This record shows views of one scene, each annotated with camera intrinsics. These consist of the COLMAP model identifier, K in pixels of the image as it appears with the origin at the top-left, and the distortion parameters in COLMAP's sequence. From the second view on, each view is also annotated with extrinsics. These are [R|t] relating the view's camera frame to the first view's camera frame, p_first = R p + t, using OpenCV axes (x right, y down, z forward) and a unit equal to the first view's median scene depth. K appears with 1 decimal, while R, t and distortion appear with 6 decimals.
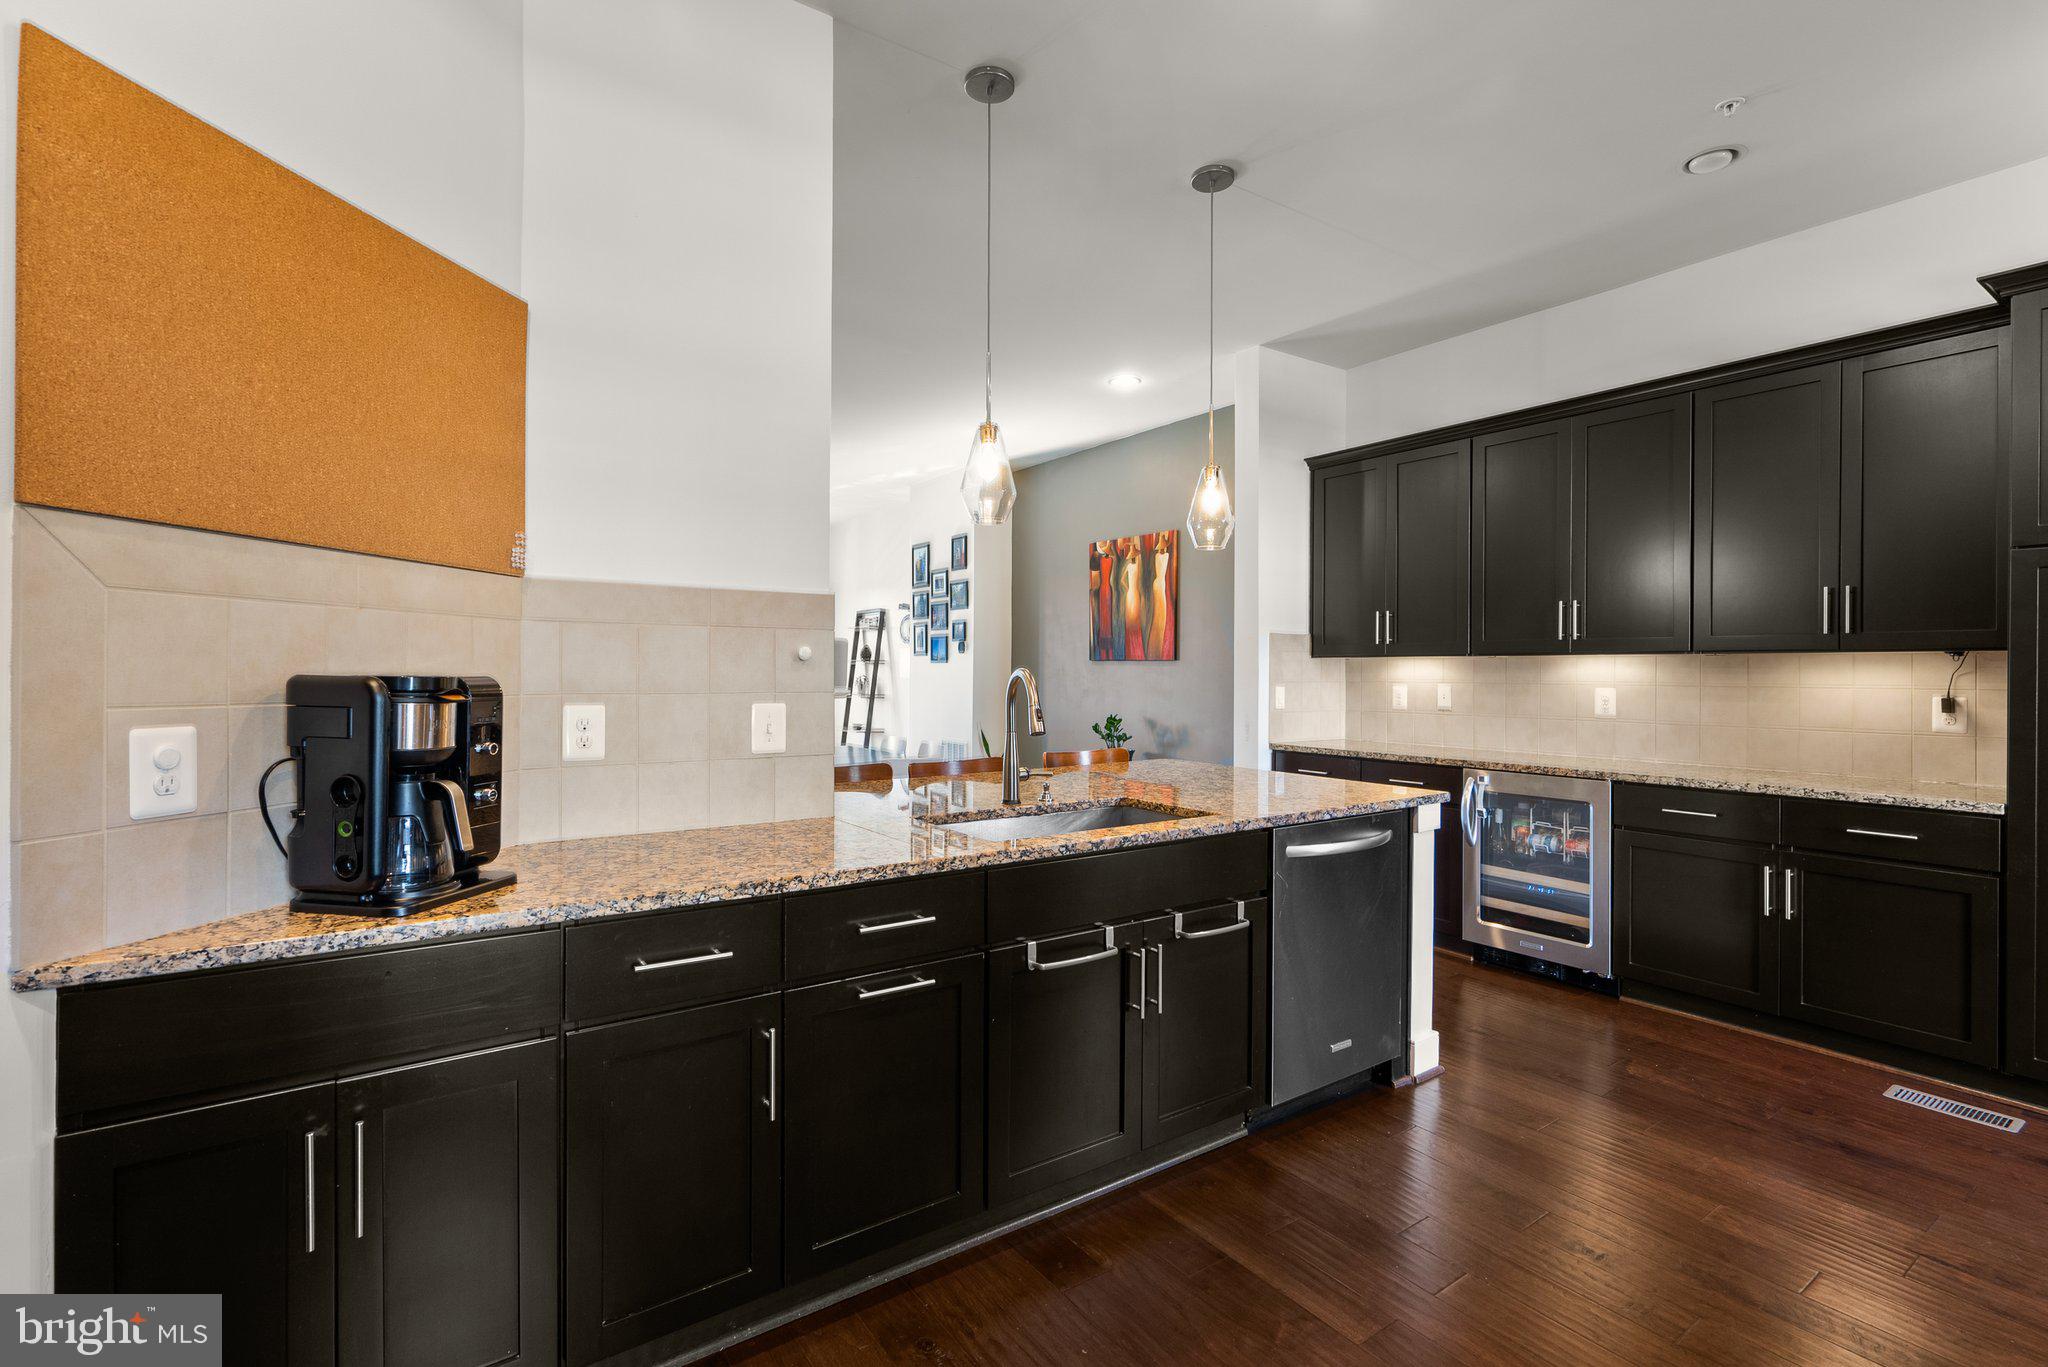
lens RADIAL K [[942.6, 0, 1042.7], [0, 942.6, 670.3], [0, 0, 1]] dist [-0.006969, 0.003868]
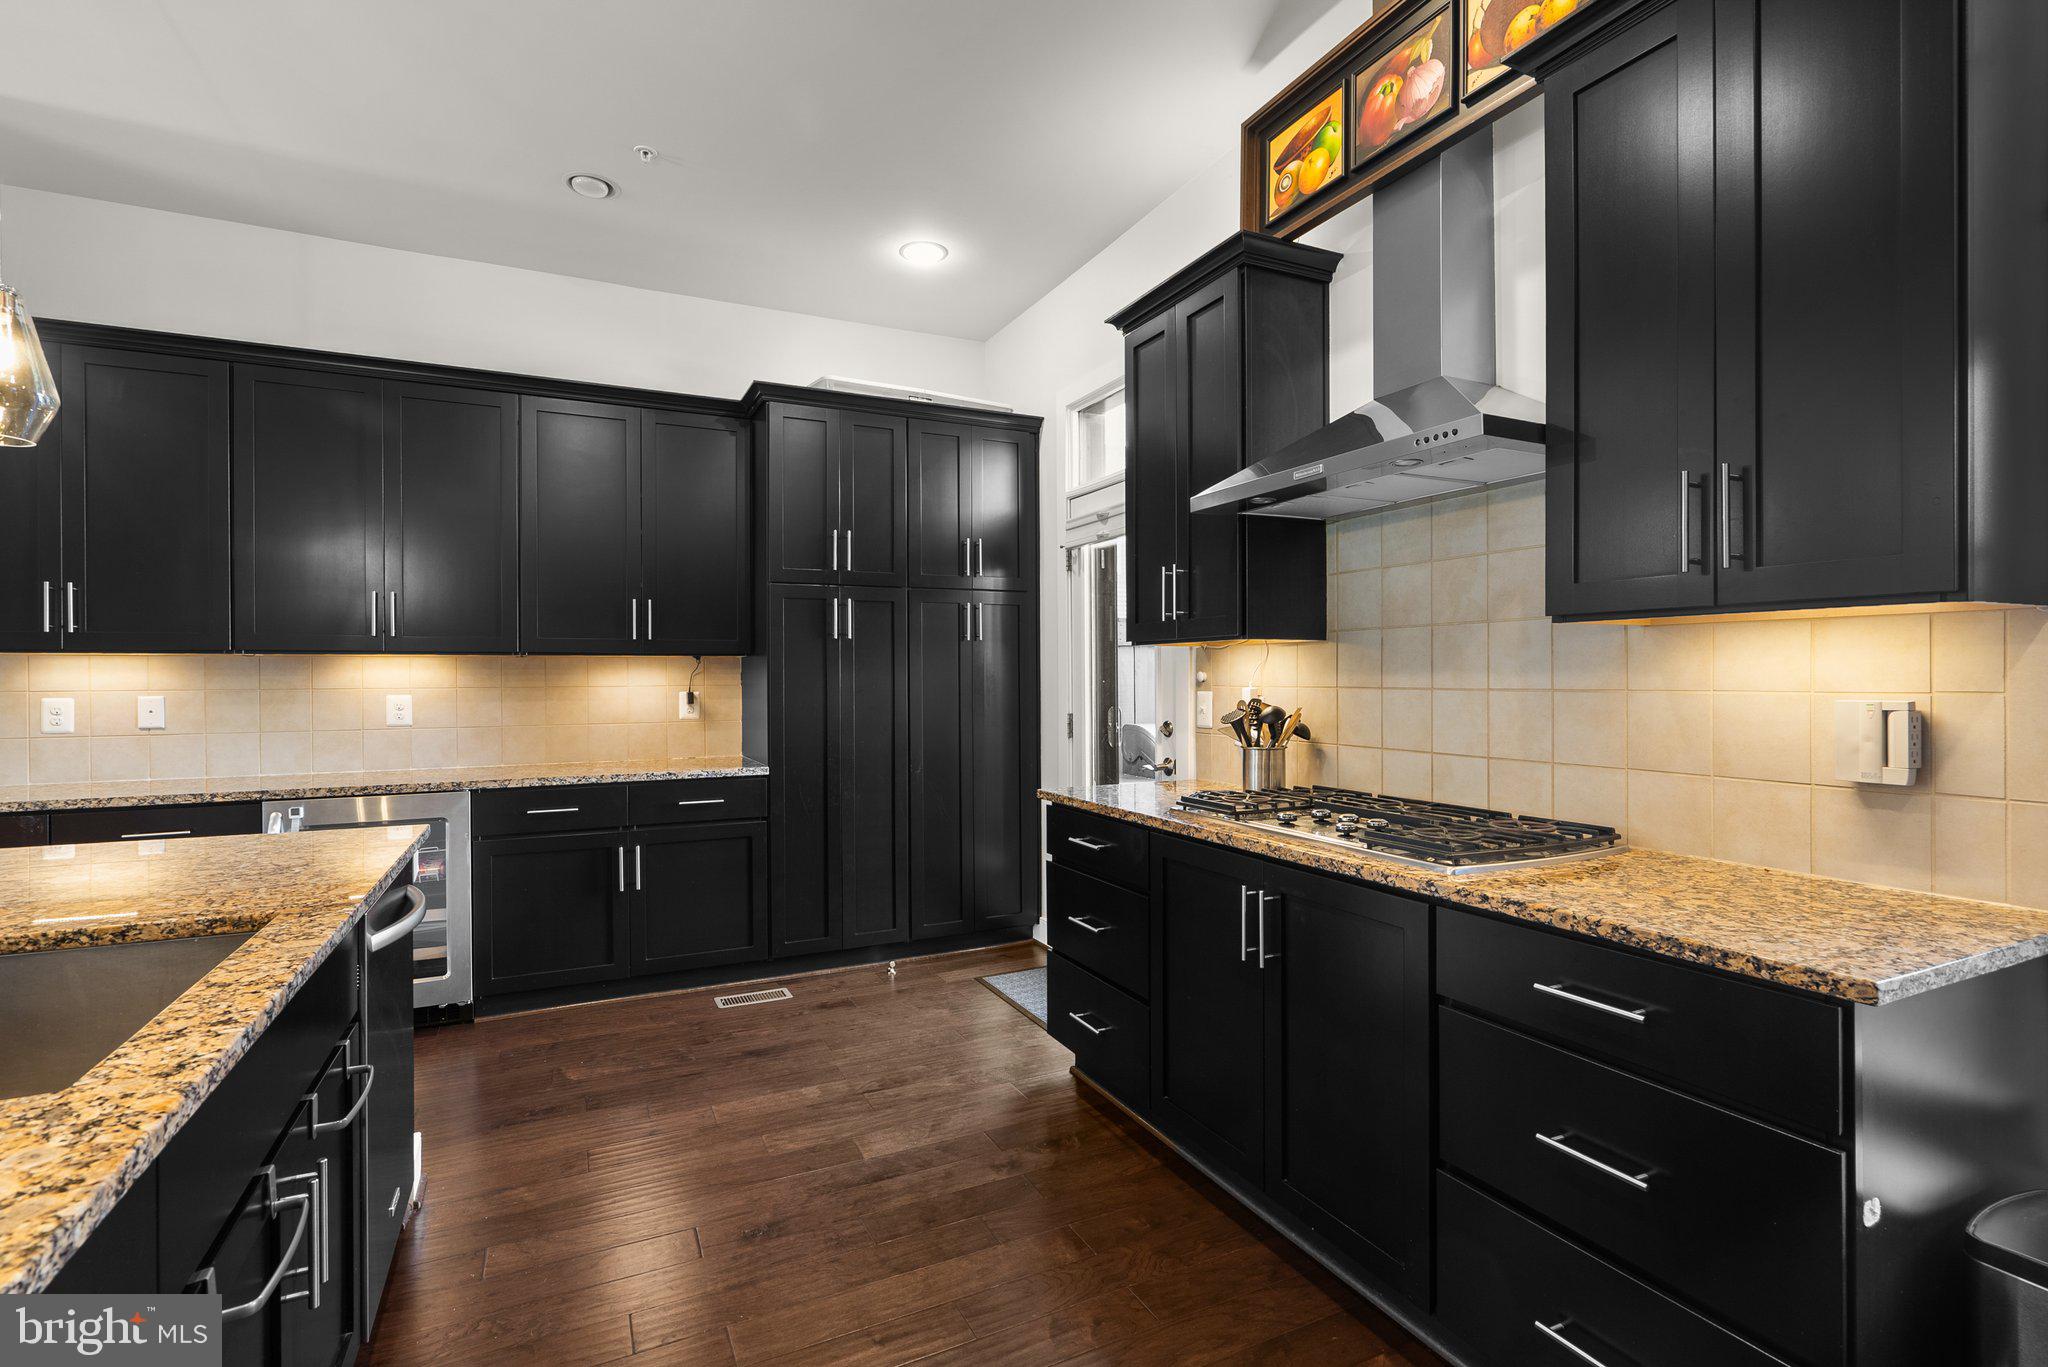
lens RADIAL K [[942.6, 0, 1022.6], [0, 942.6, 684.1], [0, 0, 1]] dist [-0.006969, 0.003868]
pose [[0.177695, -0.014501, 0.983979, -0.110972], [0.007531, 0.999882, 0.013375, 0.002135], [-0.984057, 0.005034, 0.177784, 0.156875]]
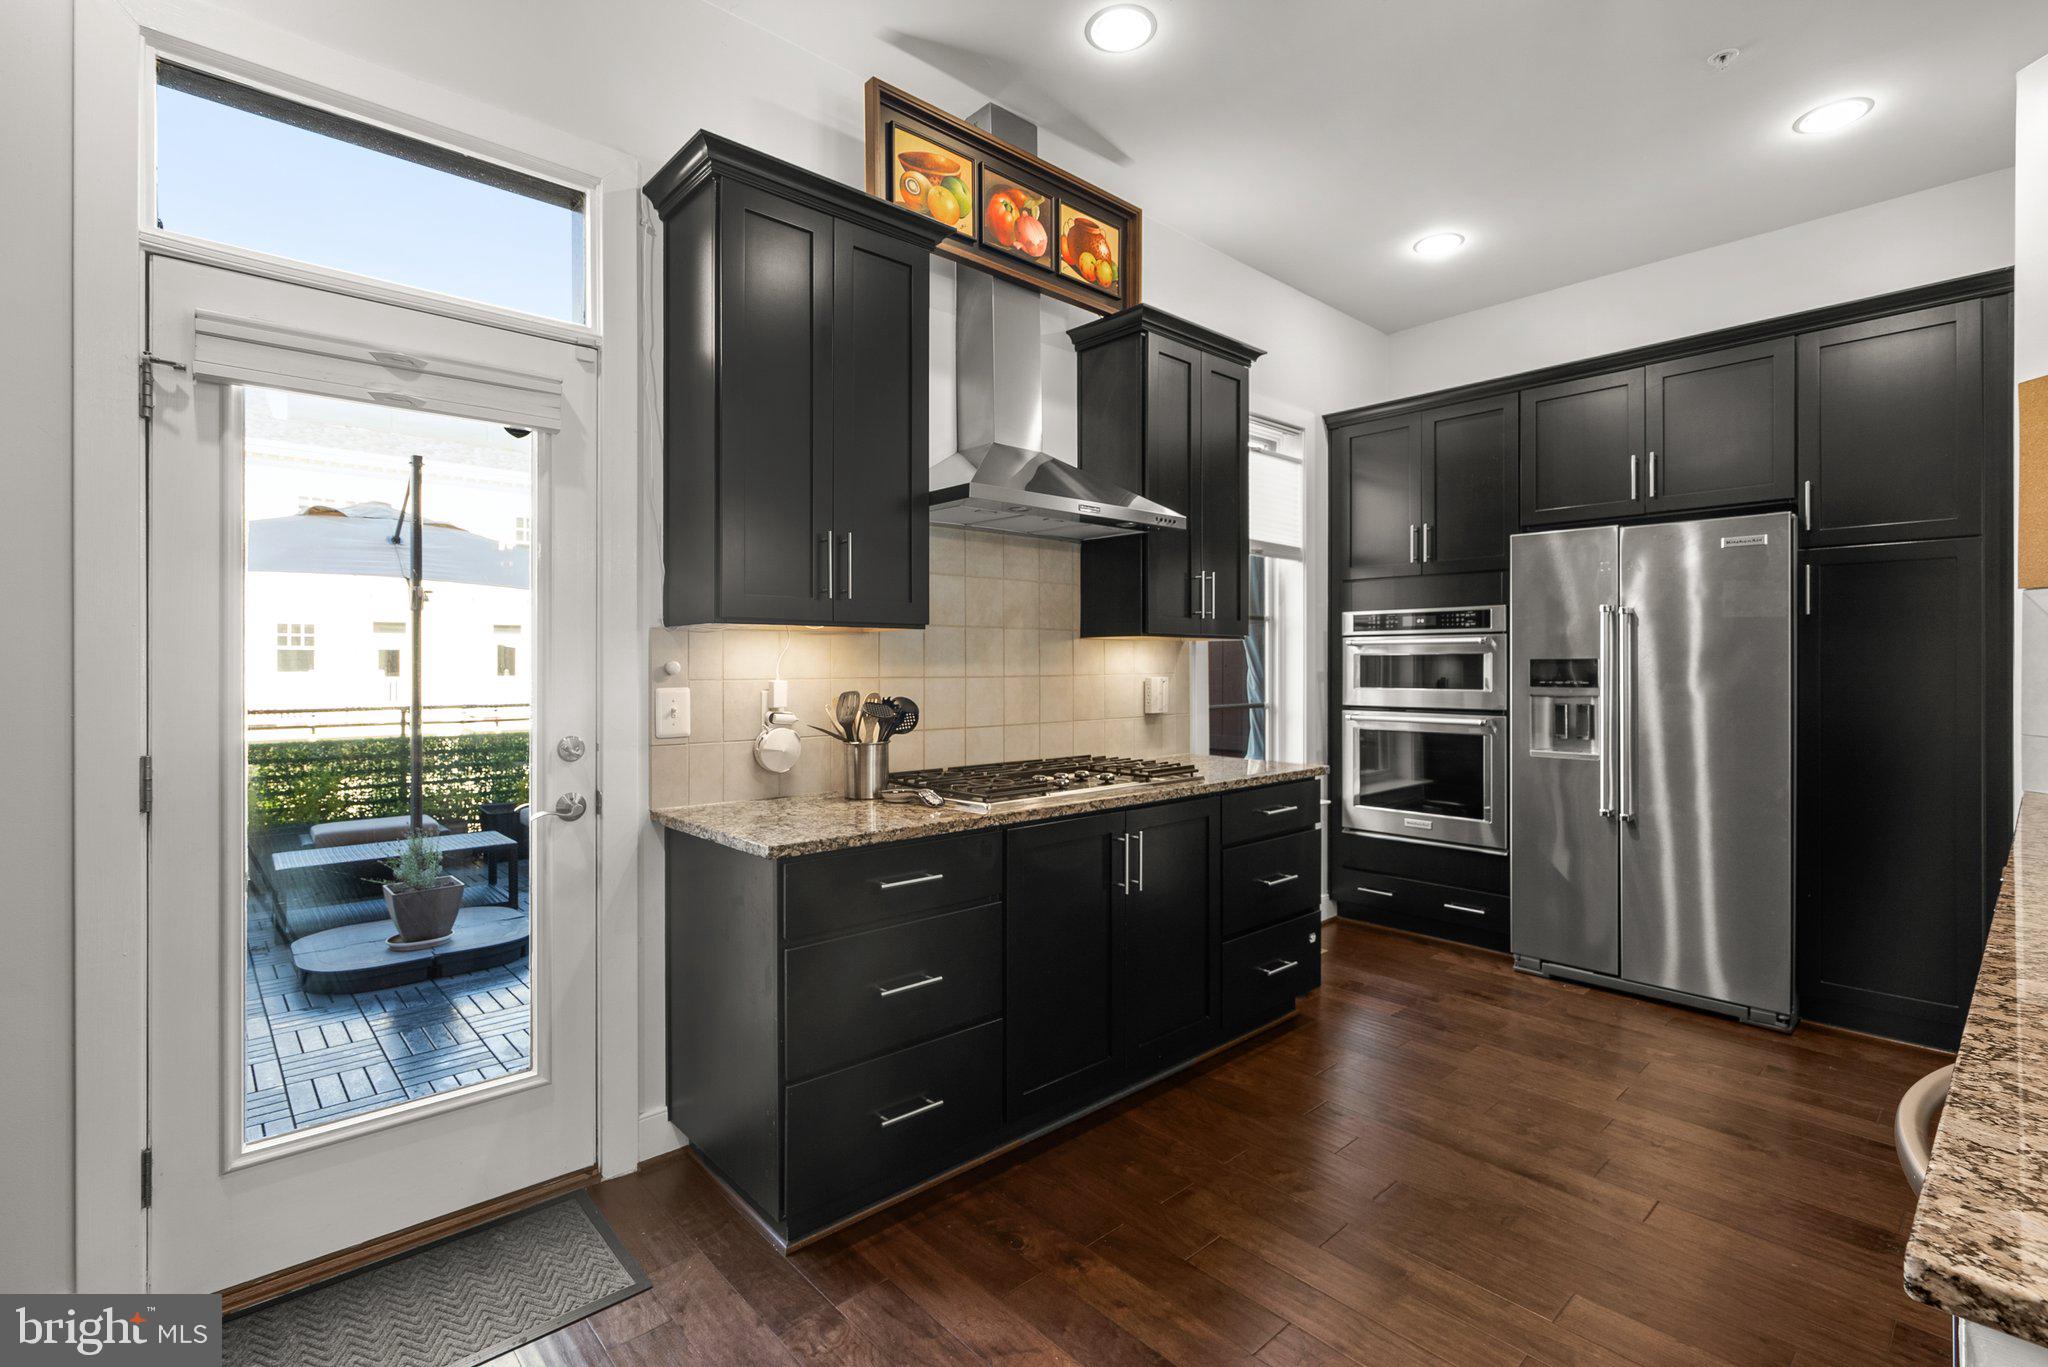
lens RADIAL K [[942.6, 0, 1031.5], [0, 942.6, 665.5], [0, 0, 1]] dist [-0.006969, 0.003868]
pose [[-0.993593, -0.004207, -0.112941, 0.283655], [-0.004133, 0.999991, -0.000887, 0.004697], [0.112943, -0.000415, -0.993601, 0.516245]]
